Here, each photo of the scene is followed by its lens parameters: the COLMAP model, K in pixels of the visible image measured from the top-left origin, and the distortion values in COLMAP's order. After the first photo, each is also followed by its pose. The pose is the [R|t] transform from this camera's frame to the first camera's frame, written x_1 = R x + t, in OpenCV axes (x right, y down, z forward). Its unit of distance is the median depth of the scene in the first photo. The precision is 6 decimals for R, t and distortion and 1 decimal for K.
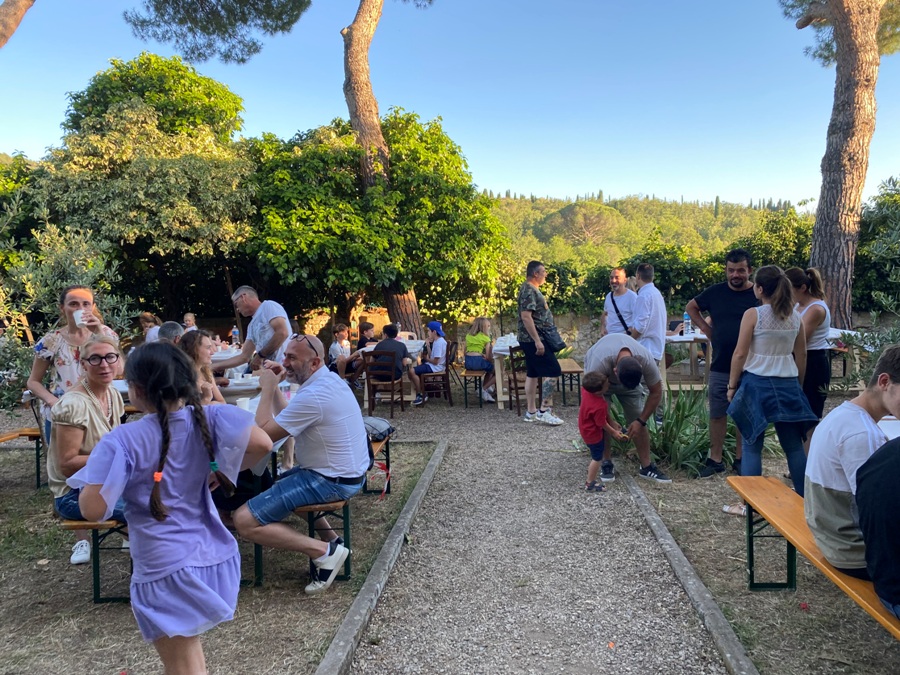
lens RADIAL K [[688.5, 0, 450.0], [0, 688.5, 337.5], [0, 0, 1]] dist [0.025707, -0.002169]
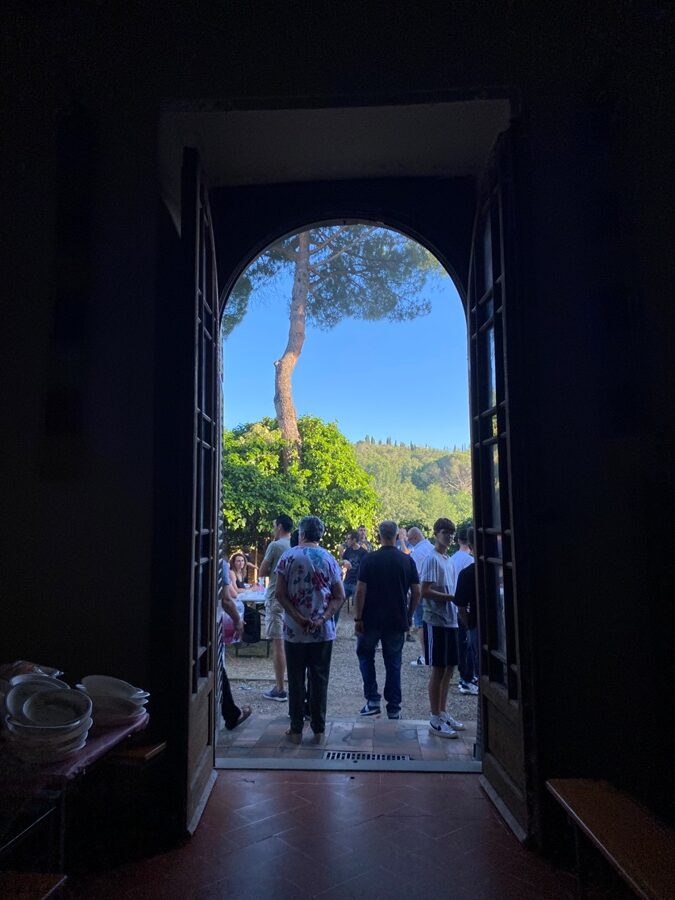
lens RADIAL K [[688.0, 0, 350.1], [0, 688.0, 450.9], [0, 0, 1]] dist [0.004972, -0.002926]
pose [[0.998729, 0.043025, 0.026247, -0.022136], [-0.037431, 0.981961, -0.185343, 0.021517], [-0.033748, 0.184125, 0.982323, -0.459125]]
